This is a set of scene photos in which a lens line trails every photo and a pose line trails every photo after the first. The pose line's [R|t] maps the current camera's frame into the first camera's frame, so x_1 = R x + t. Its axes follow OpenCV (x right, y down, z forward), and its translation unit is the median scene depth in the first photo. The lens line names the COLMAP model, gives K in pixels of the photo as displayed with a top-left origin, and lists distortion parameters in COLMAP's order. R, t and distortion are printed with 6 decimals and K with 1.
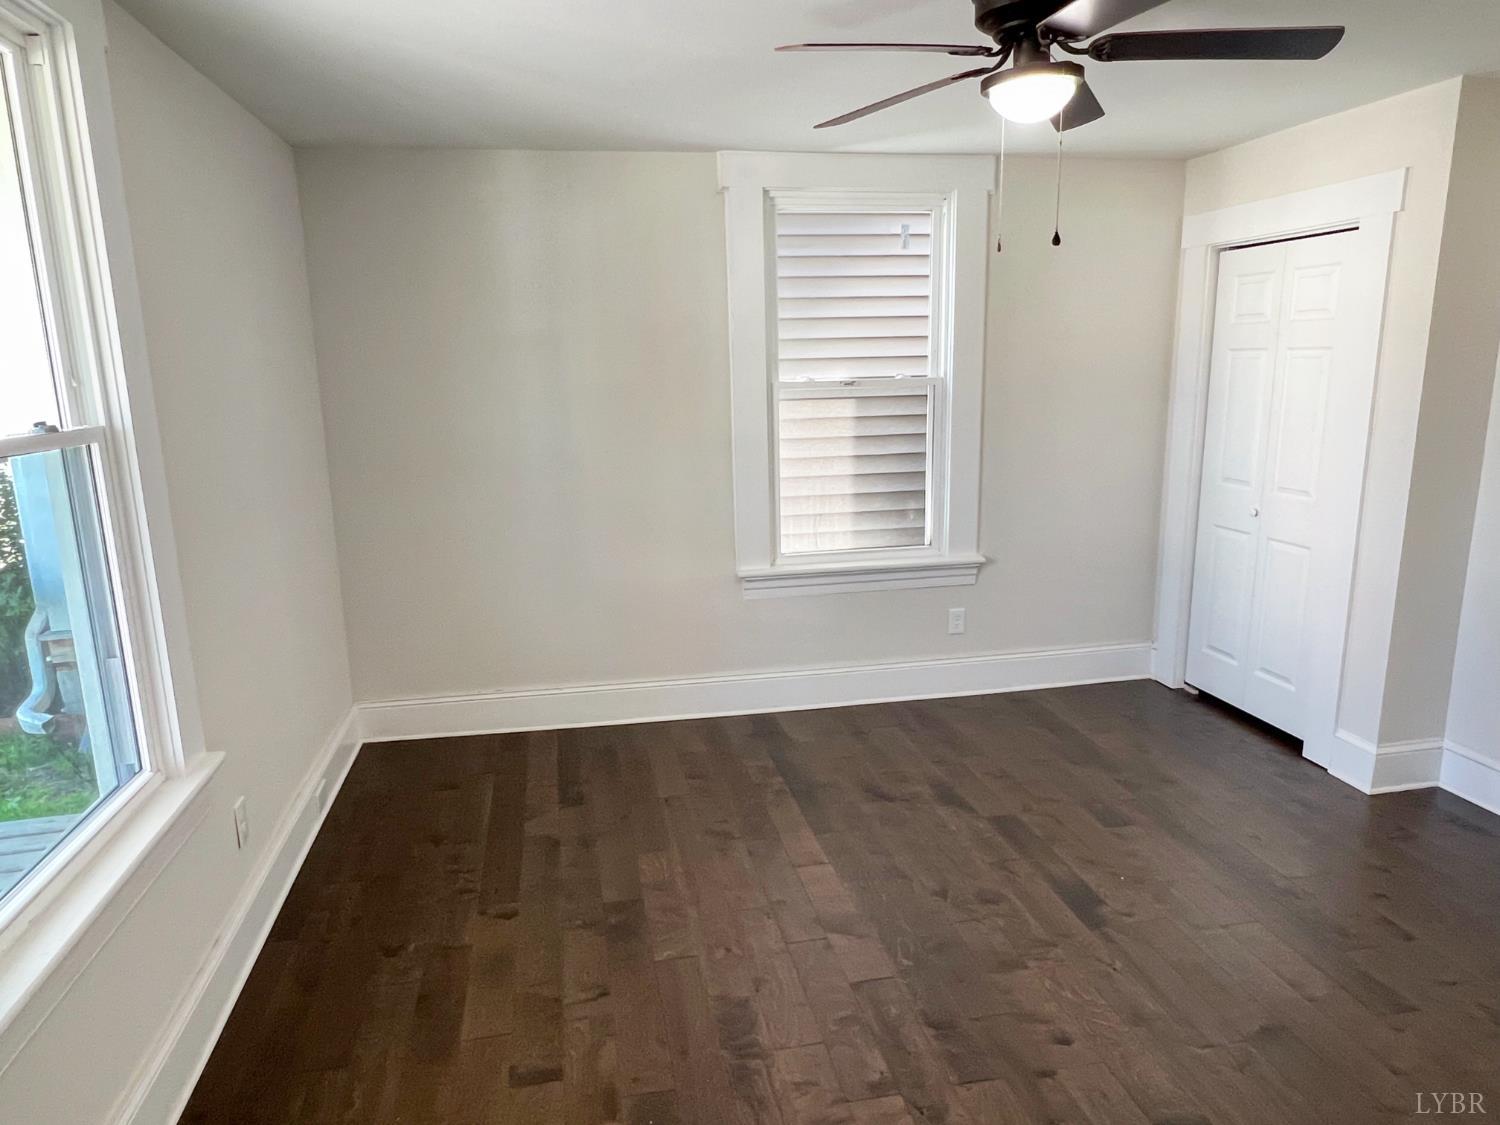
lens RADIAL K [[972.7, 0, 750.0], [0, 972.7, 562.5], [0, 0, 1]] dist [0.004728, 0.001761]
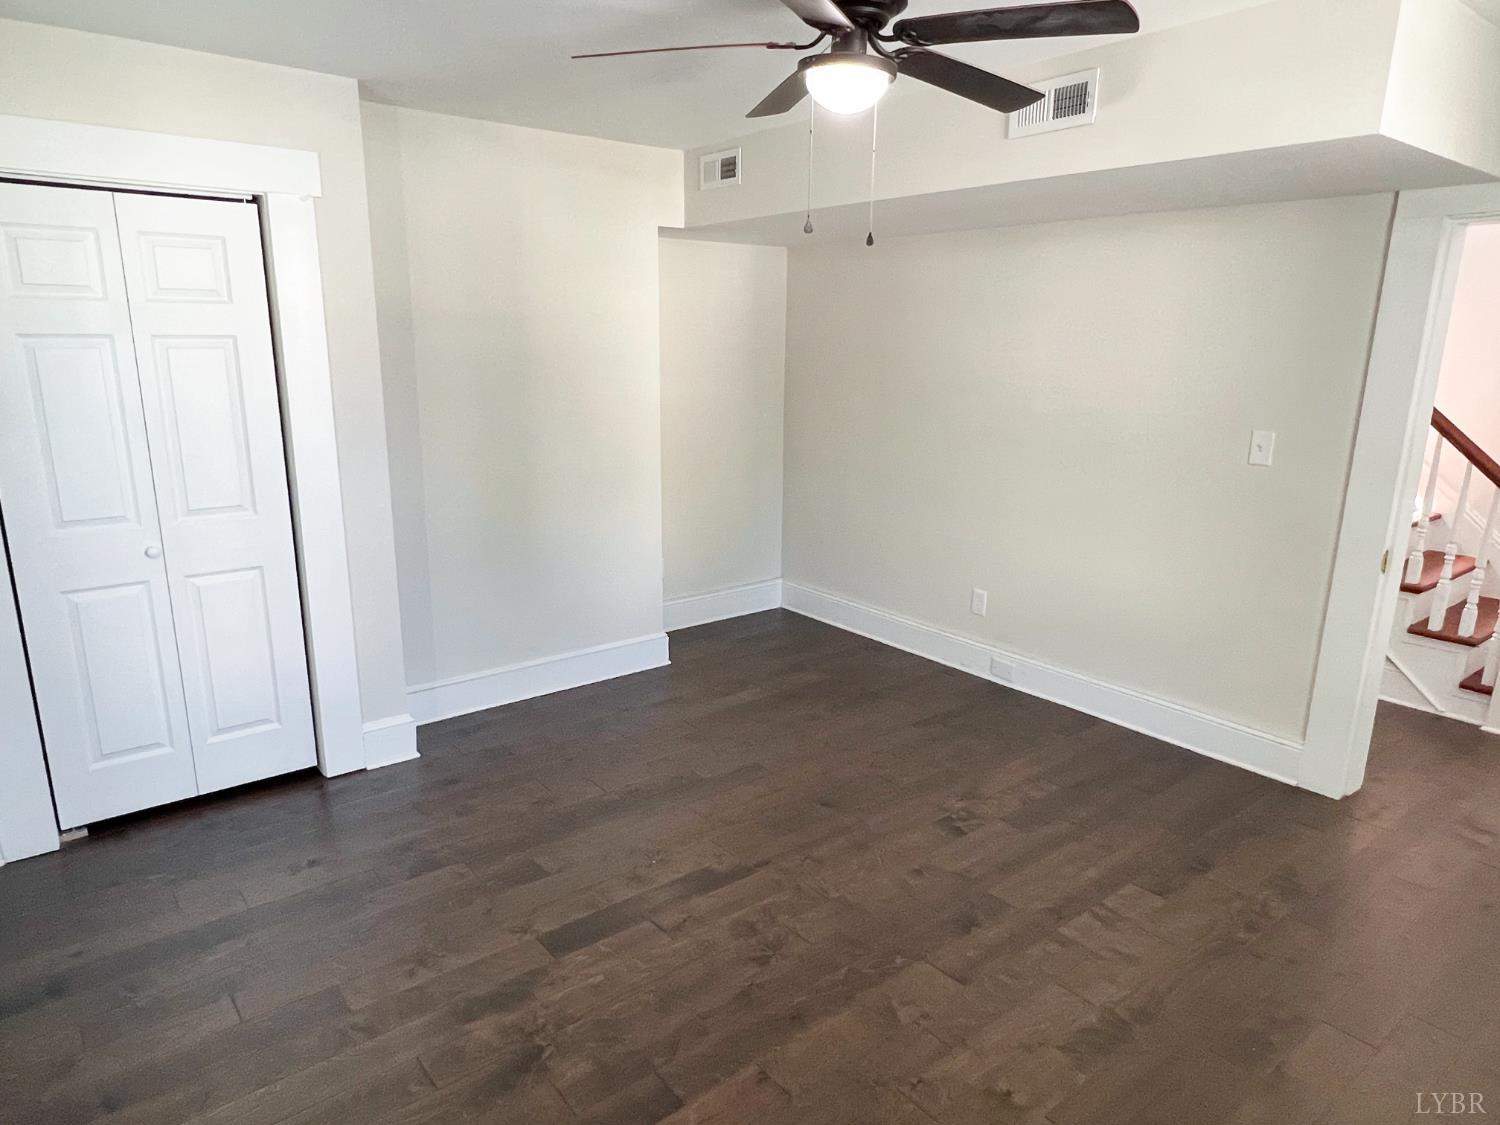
lens RADIAL K [[914.3, 0, 750.0], [0, 914.3, 562.5], [0, 0, 1]] dist [-0.005939, -0.002254]
pose [[-0.448388, -0.201055, 0.870933, -0.380417], [0.182269, 0.933334, 0.309299, -0.216602], [-0.875058, 0.297431, -0.381850, 1.036355]]
